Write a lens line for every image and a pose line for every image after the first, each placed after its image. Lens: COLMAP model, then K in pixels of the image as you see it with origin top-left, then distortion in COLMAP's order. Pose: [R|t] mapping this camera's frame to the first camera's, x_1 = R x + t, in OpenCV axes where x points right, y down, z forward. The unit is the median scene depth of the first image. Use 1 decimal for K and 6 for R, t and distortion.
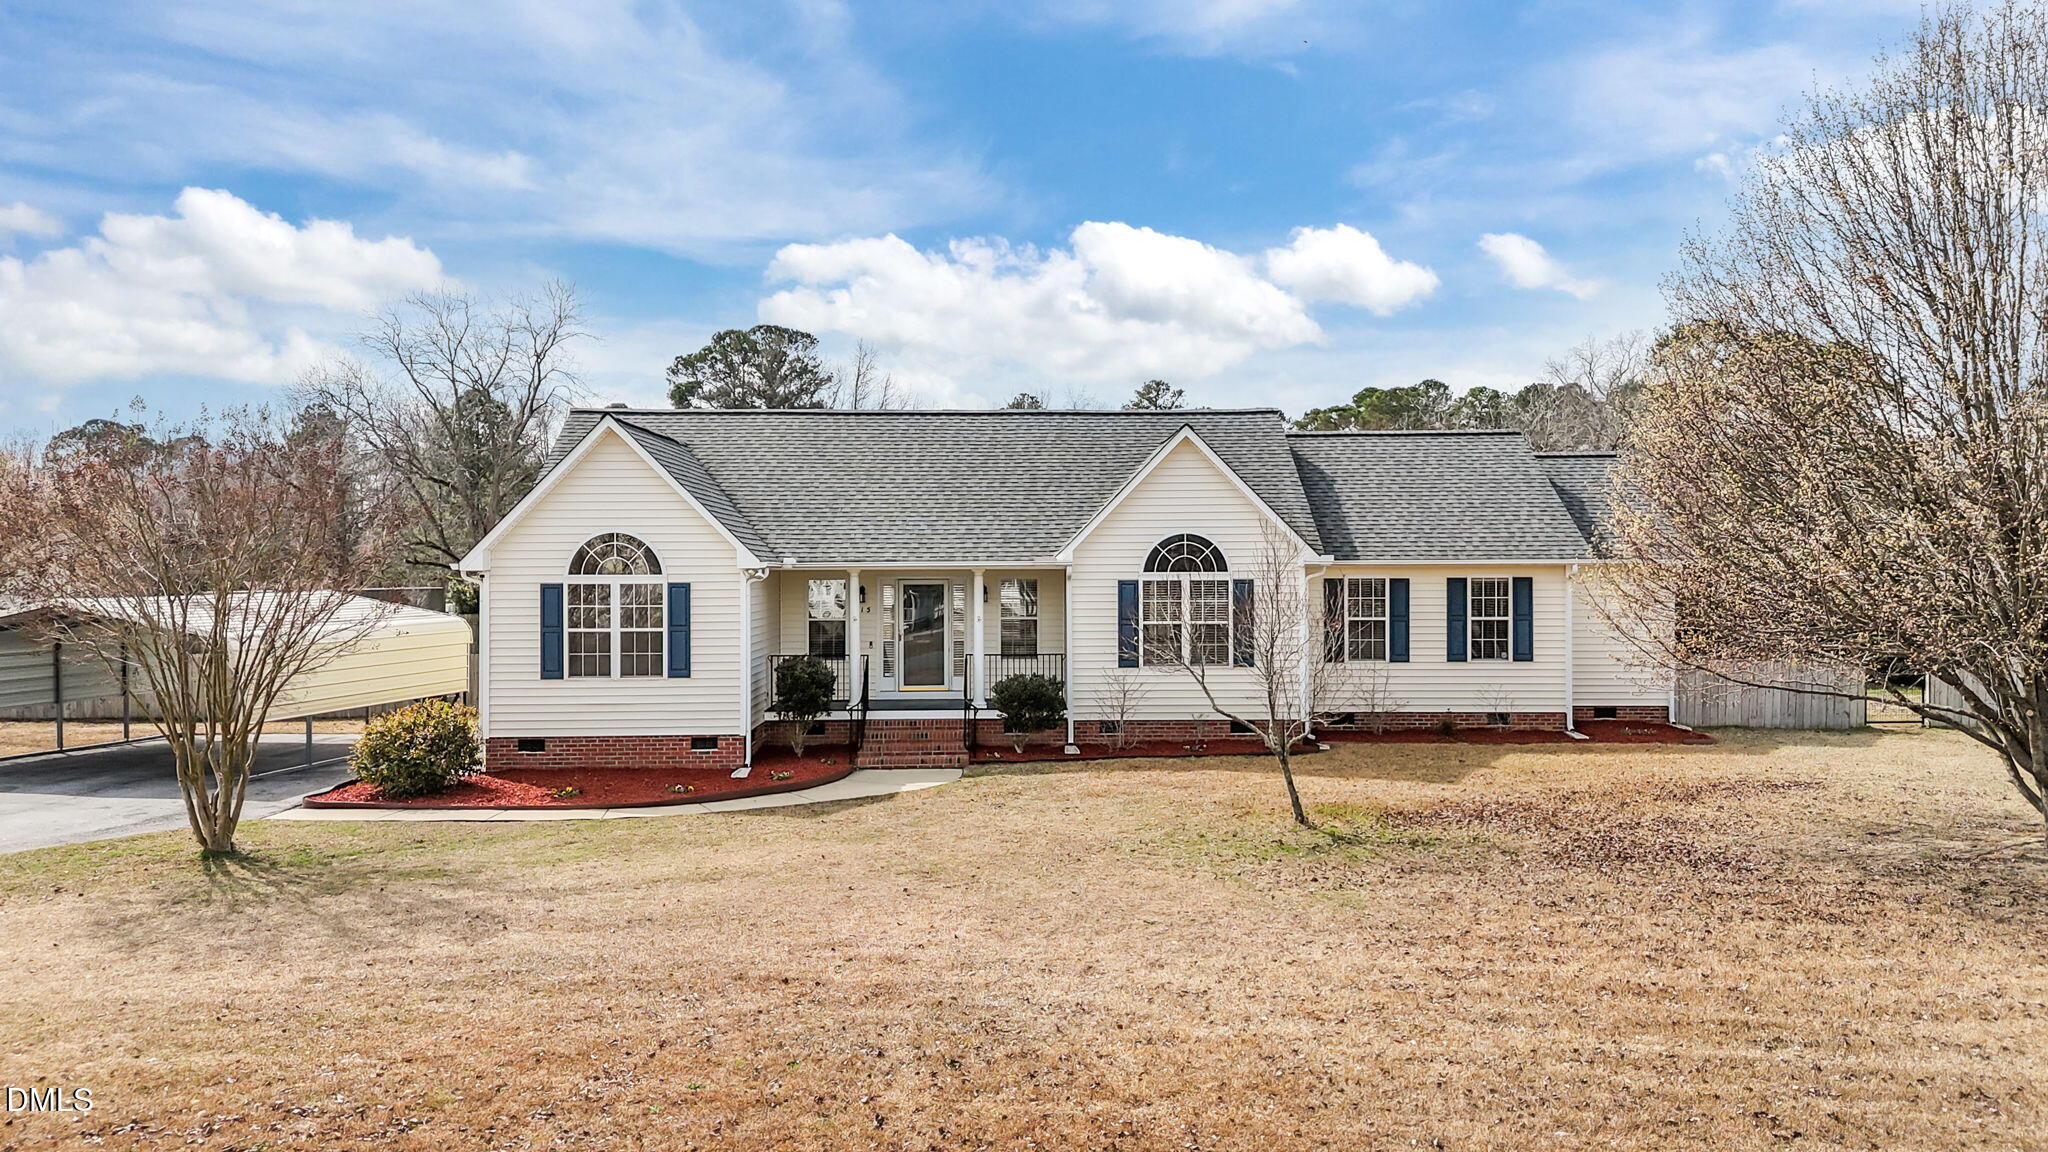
lens RADIAL K [[1505.4, 0, 1022.4], [0, 1505.4, 568.0], [0, 0, 1]] dist [0.054250, -0.044964]
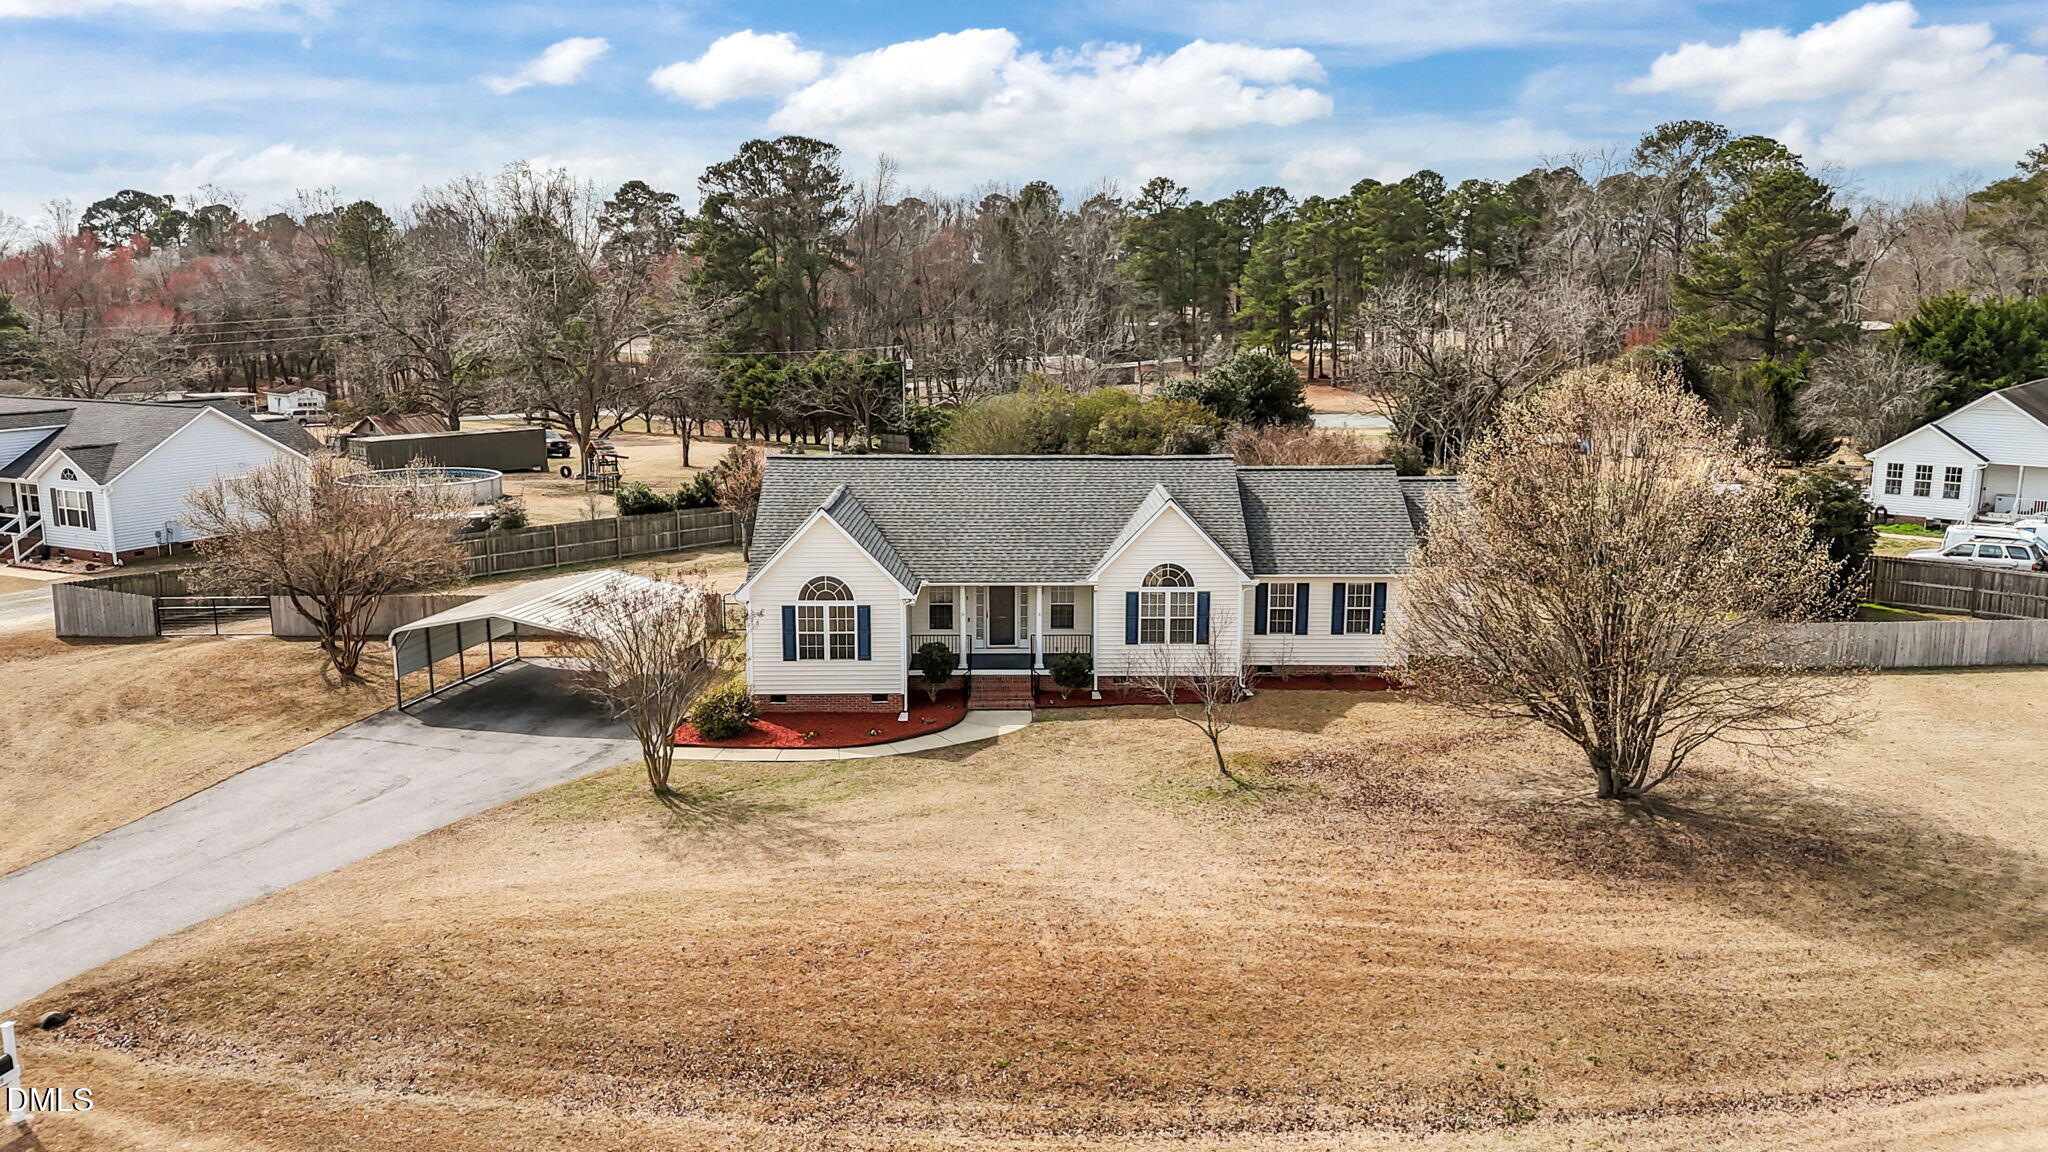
lens RADIAL K [[1505.4, 0, 1011.9], [0, 1505.4, 573.6], [0, 0, 1]] dist [0.054250, -0.044964]
pose [[0.999977, 0.003653, -0.005664, -0.049938], [-0.002588, 0.984056, 0.177838, -0.297642], [0.006223, -0.177820, 0.984043, -0.585230]]
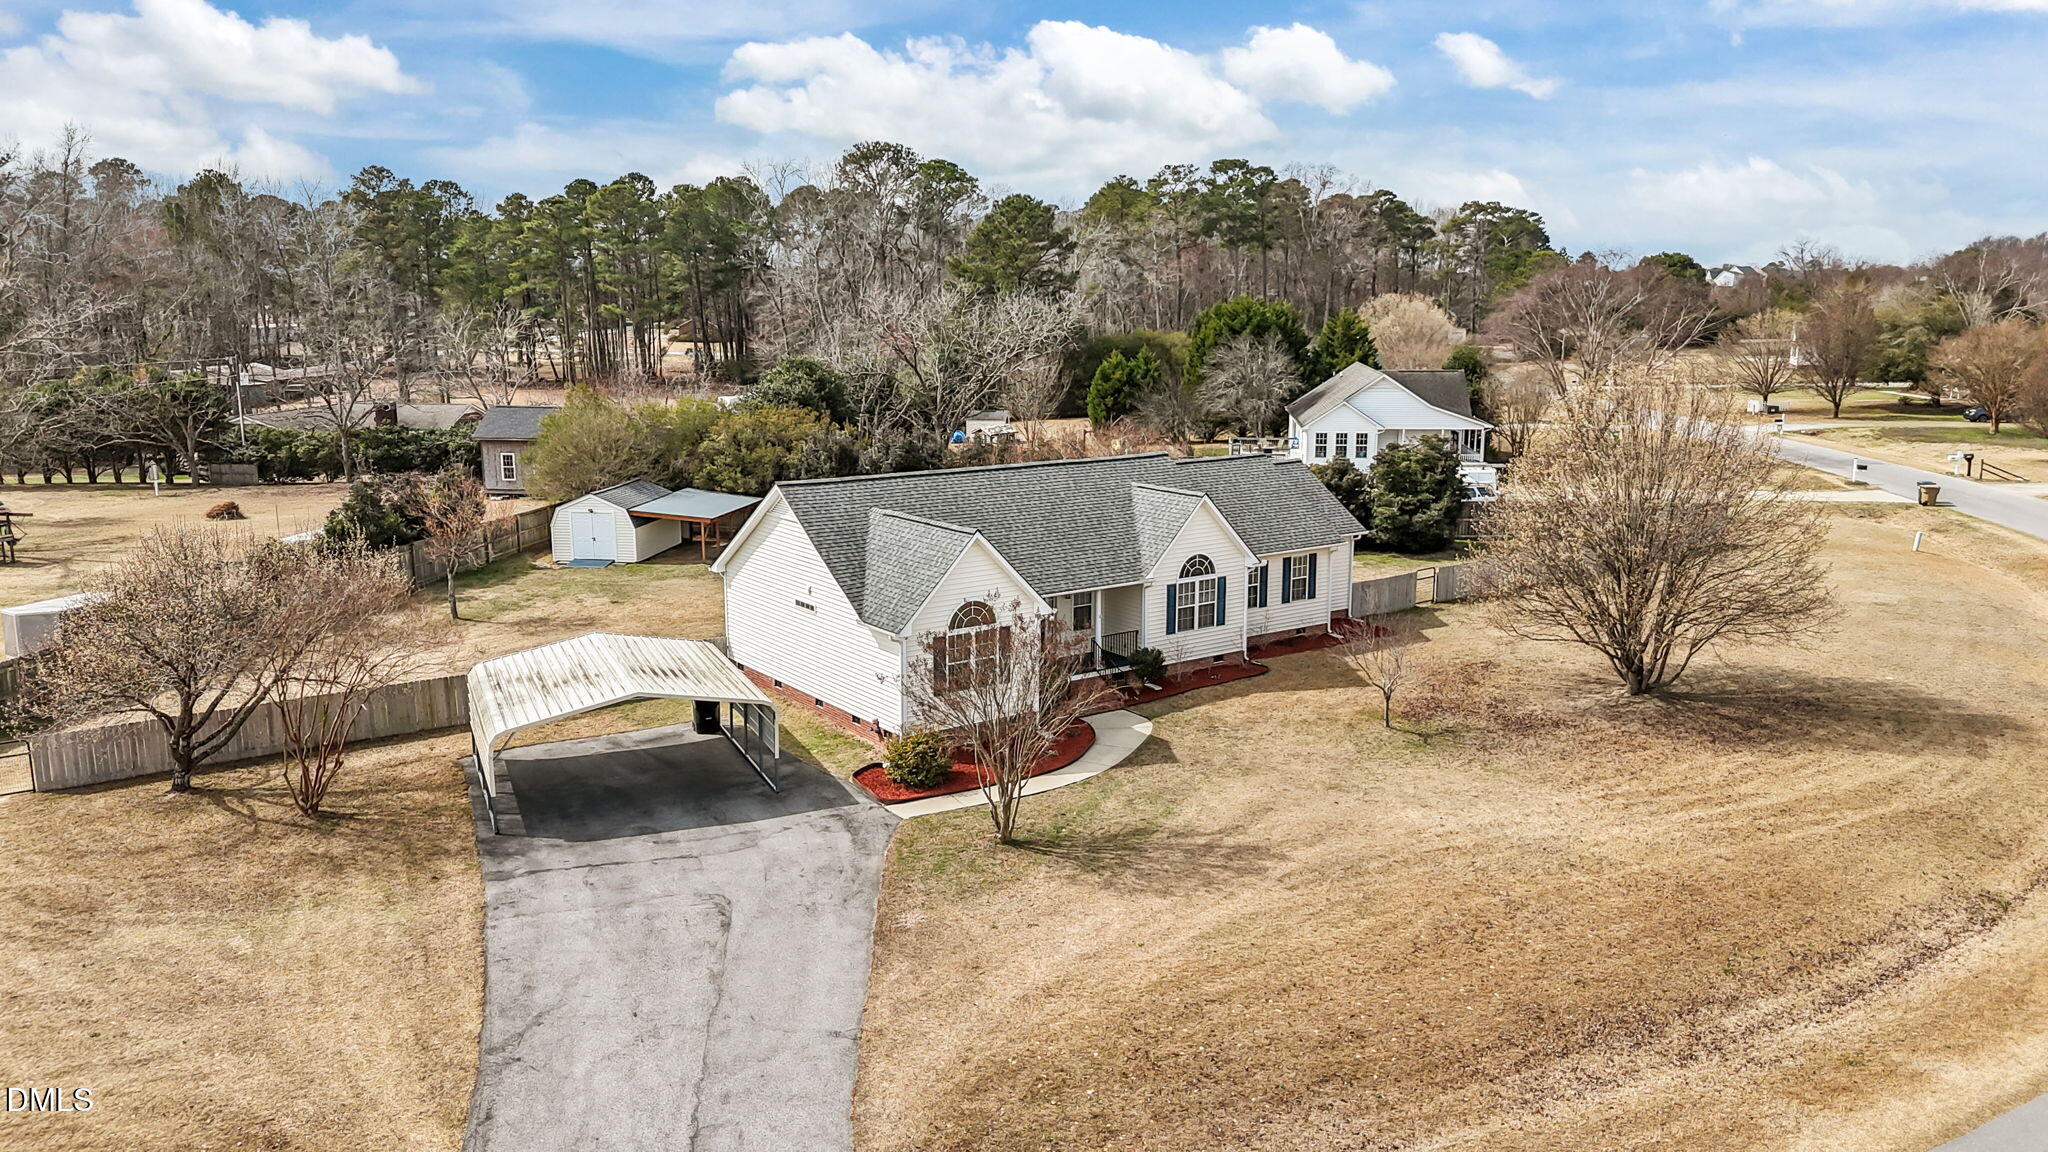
lens RADIAL K [[1505.4, 0, 1012.2], [0, 1505.4, 571.4], [0, 0, 1]] dist [0.054250, -0.044964]
pose [[0.823510, -0.101512, 0.558145, -1.033024], [0.001715, 0.984301, 0.176488, -0.308532], [-0.567299, -0.144383, 0.810756, -0.281898]]
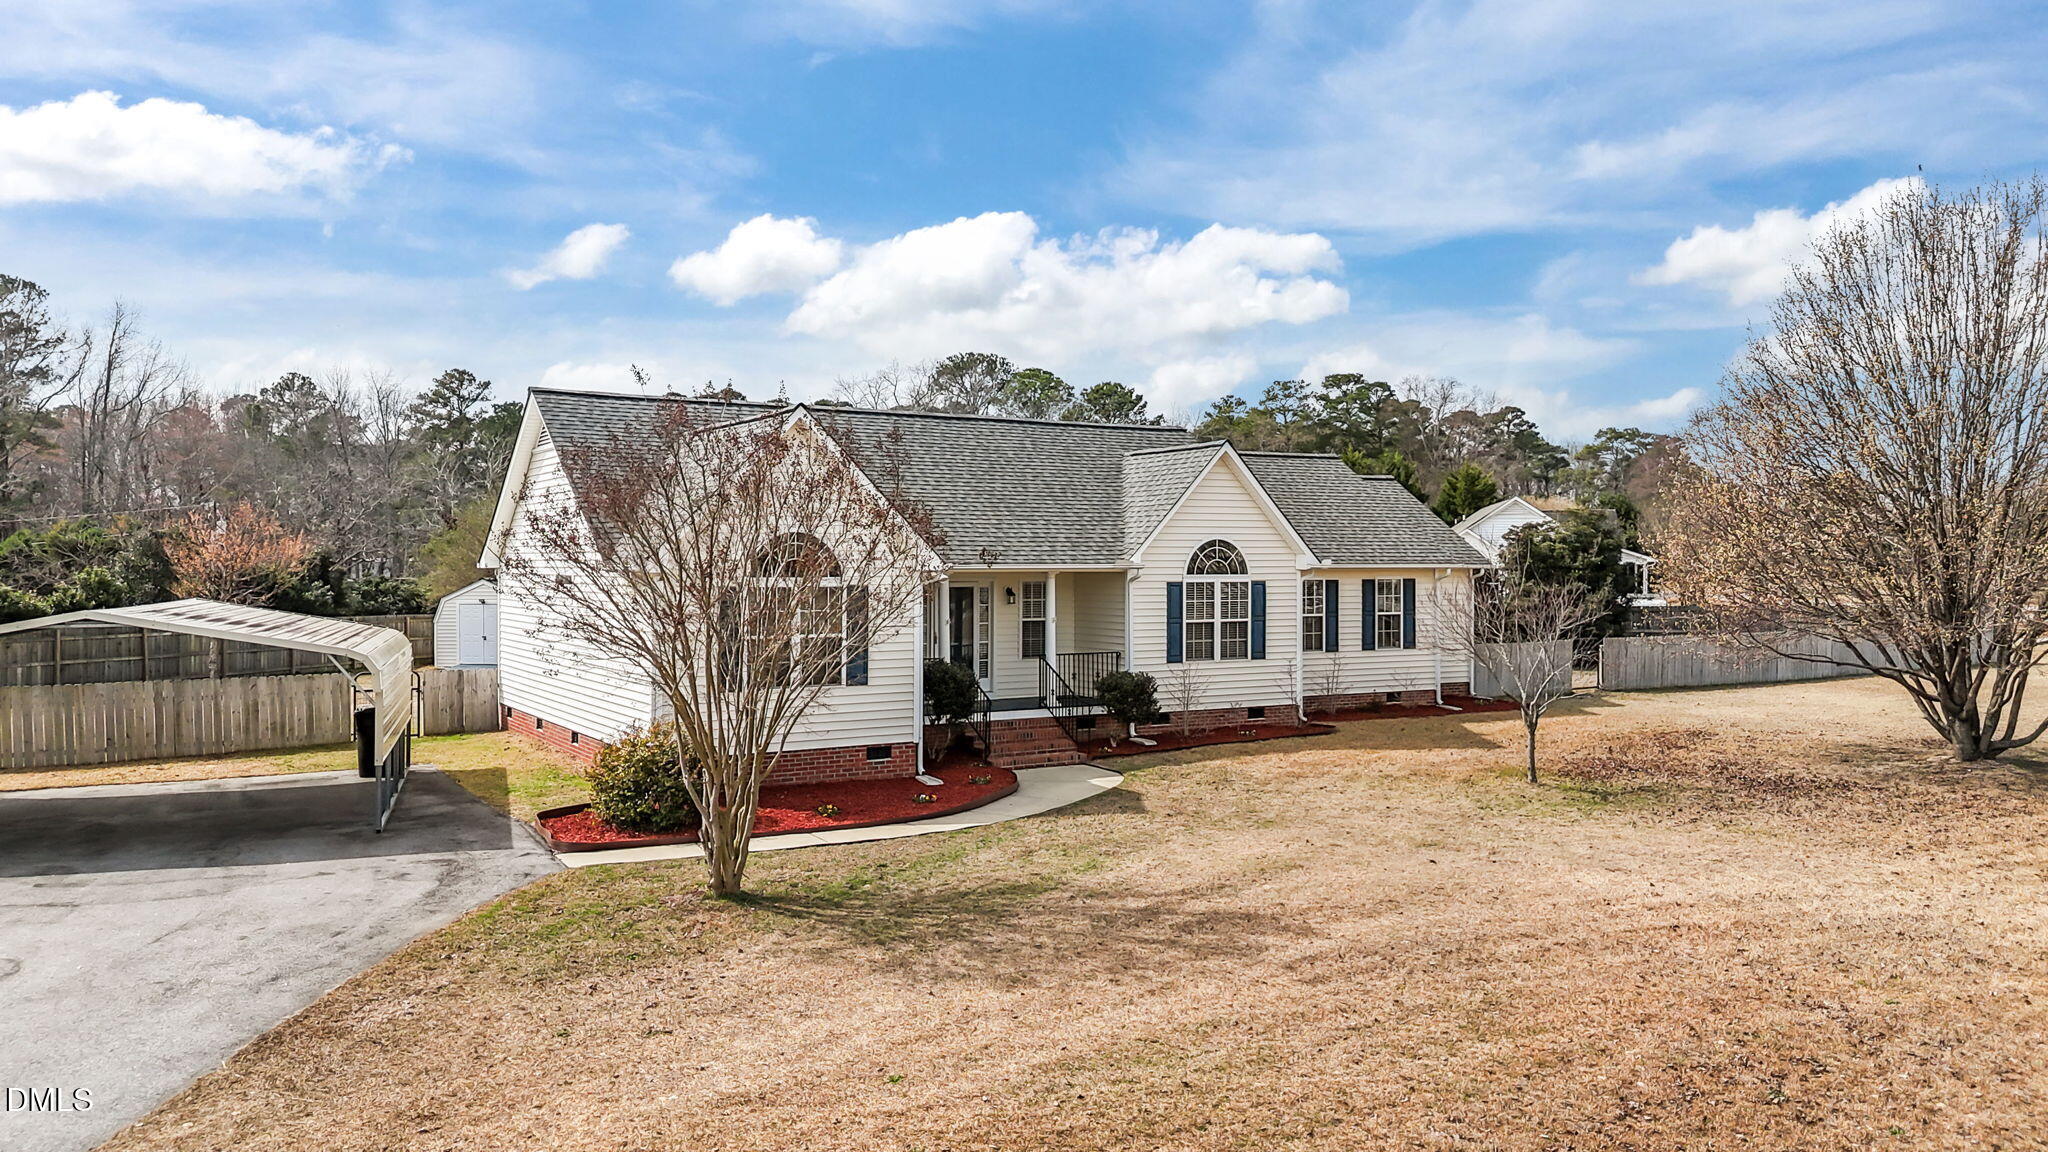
lens RADIAL K [[1505.4, 0, 1014.8], [0, 1505.4, 579.9], [0, 0, 1]] dist [0.054250, -0.044964]
pose [[0.867998, -0.001224, 0.496566, -0.566782], [-0.001289, 0.999988, 0.004717, 0.001527], [-0.496566, -0.004734, 0.867986, 0.118189]]
